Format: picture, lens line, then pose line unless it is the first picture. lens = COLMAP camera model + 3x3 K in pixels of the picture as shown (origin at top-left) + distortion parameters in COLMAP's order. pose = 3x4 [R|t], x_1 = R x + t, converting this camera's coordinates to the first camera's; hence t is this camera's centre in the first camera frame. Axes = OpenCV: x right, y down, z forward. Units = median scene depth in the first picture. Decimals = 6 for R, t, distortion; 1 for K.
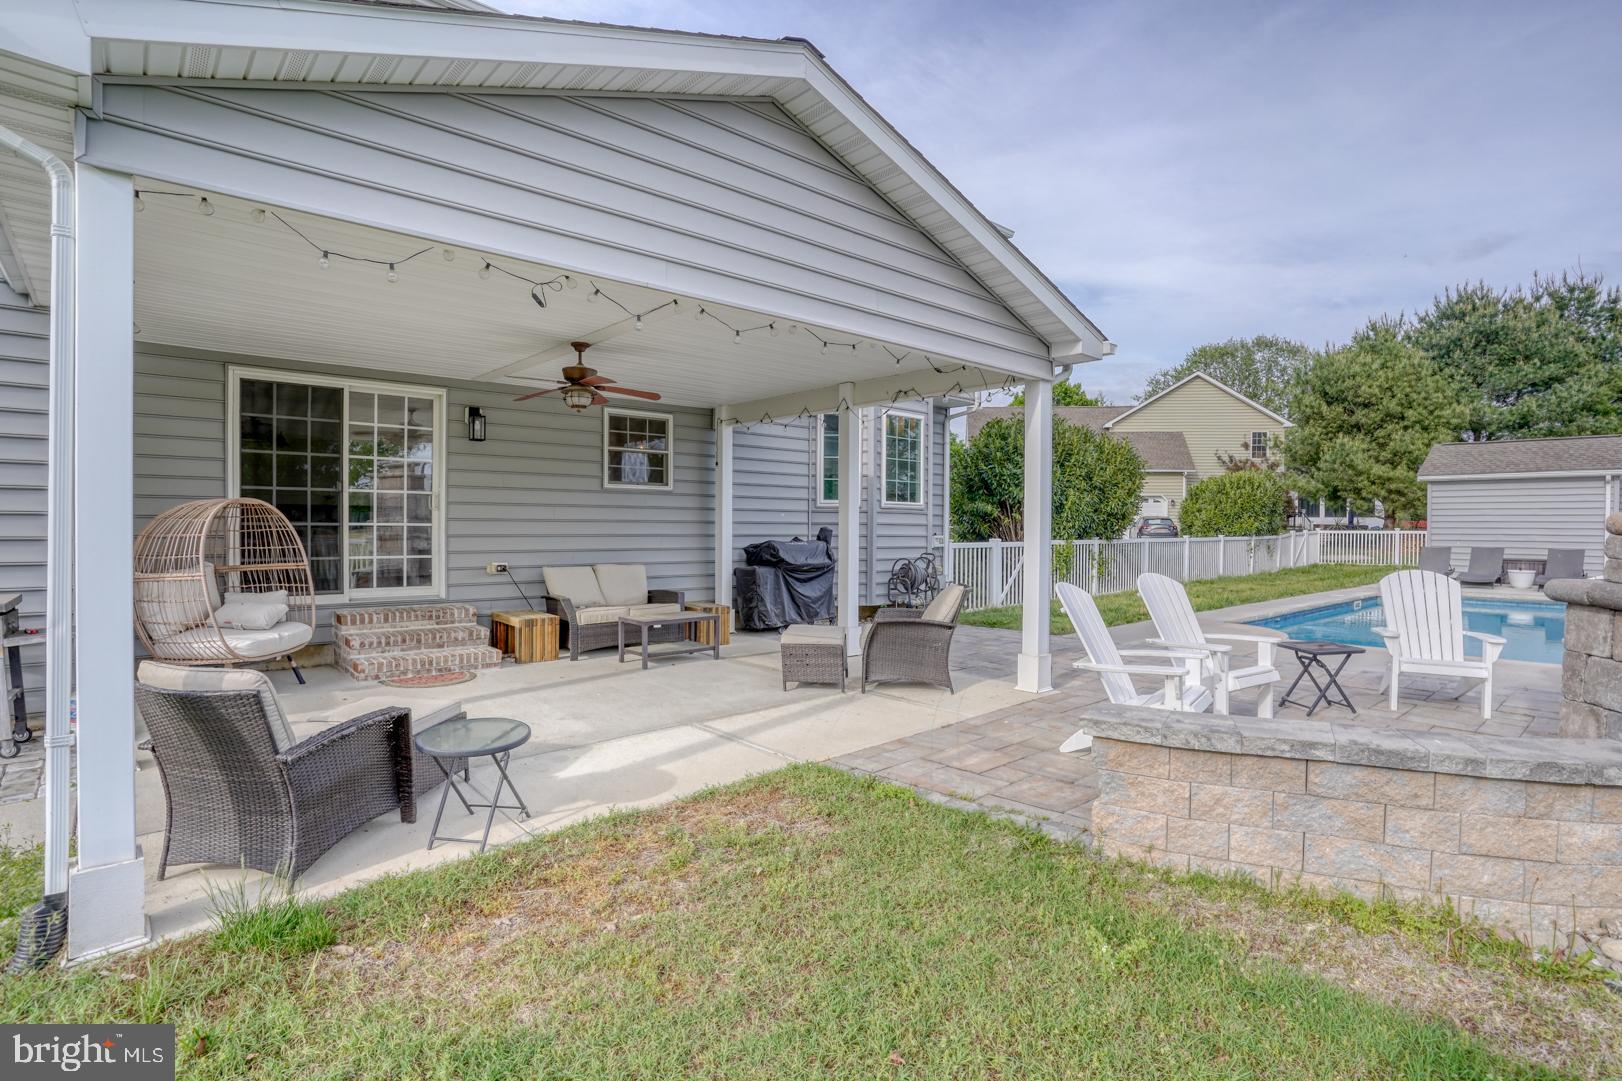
lens RADIAL K [[824.5, 0, 797.4], [0, 824.5, 538.8], [0, 0, 1]] dist [-0.074173, 0.028593]
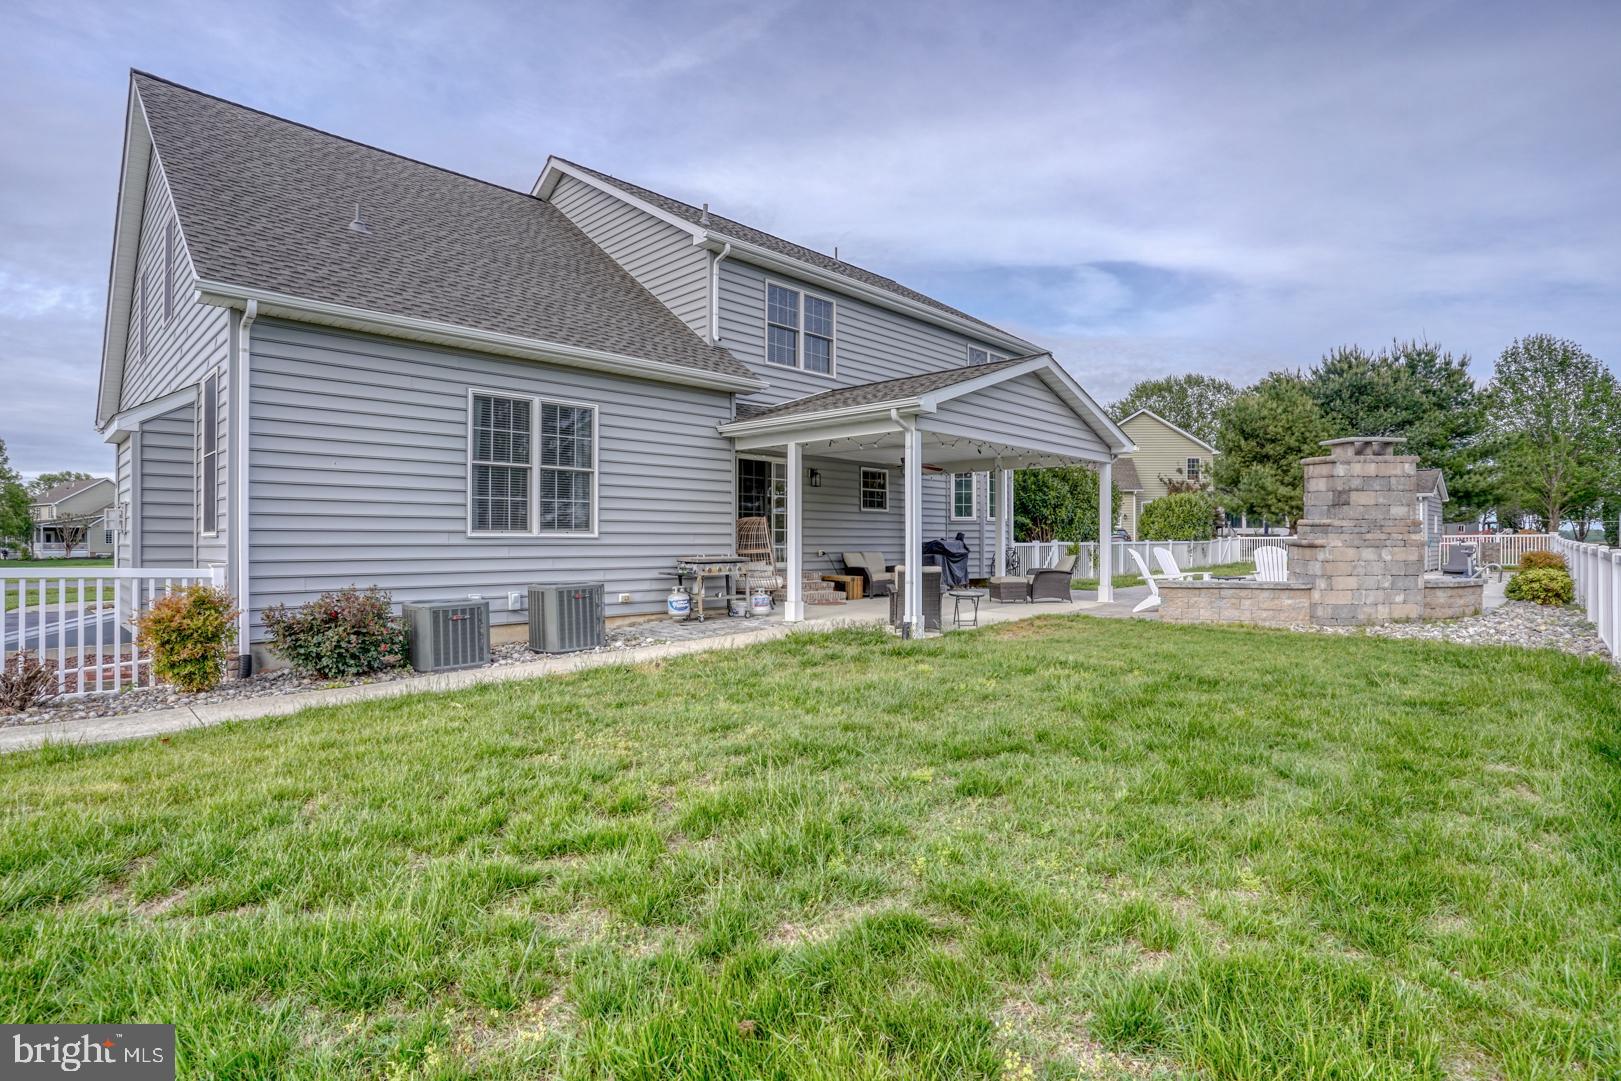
lens RADIAL K [[774.0, 0, 827.0], [0, 774.0, 534.5], [0, 0, 1]] dist [-0.089771, 0.037539]
pose [[0.997437, -0.006325, 0.071276, -0.101434], [0.007956, 0.999713, -0.022614, 0.006991], [-0.071112, 0.023123, 0.997200, -0.168874]]
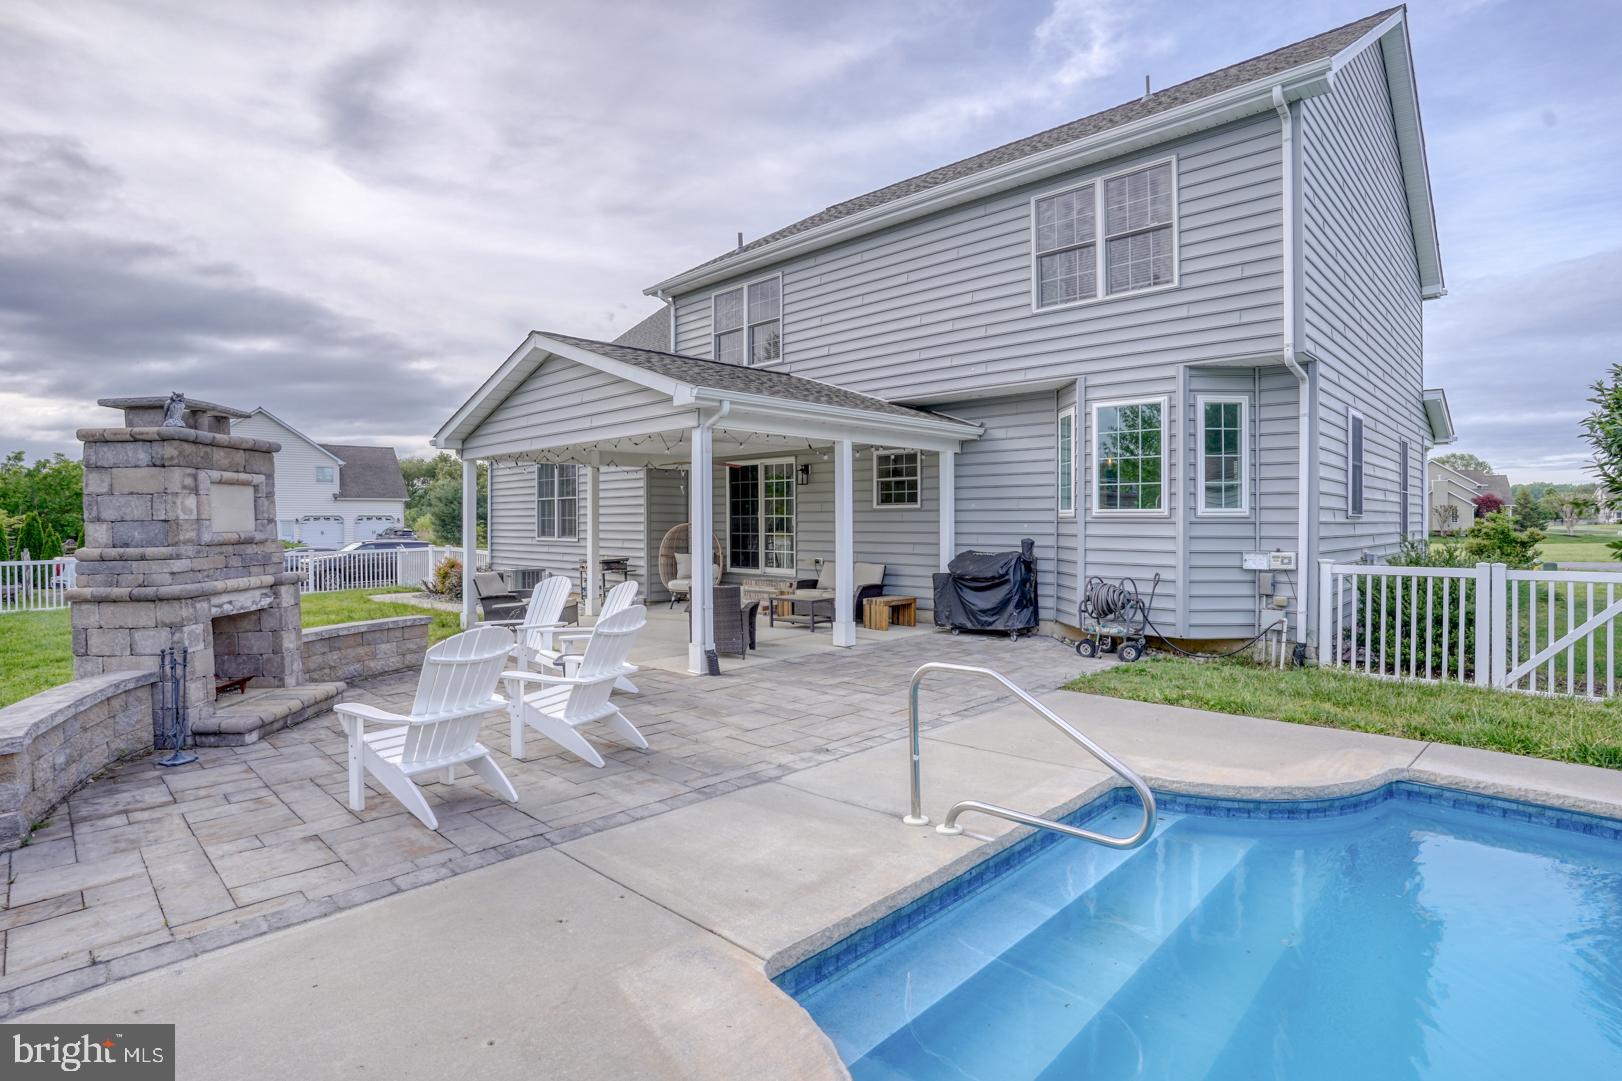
lens RADIAL K [[774.5, 0, 827.5], [0, 774.5, 534.5], [0, 0, 1]] dist [-0.089771, 0.037539]
pose [[0.108202, 0.011760, -0.994059, 0.257818], [-0.008412, 0.999905, 0.010914, -0.007454], [0.994093, 0.007181, 0.108291, 0.186581]]
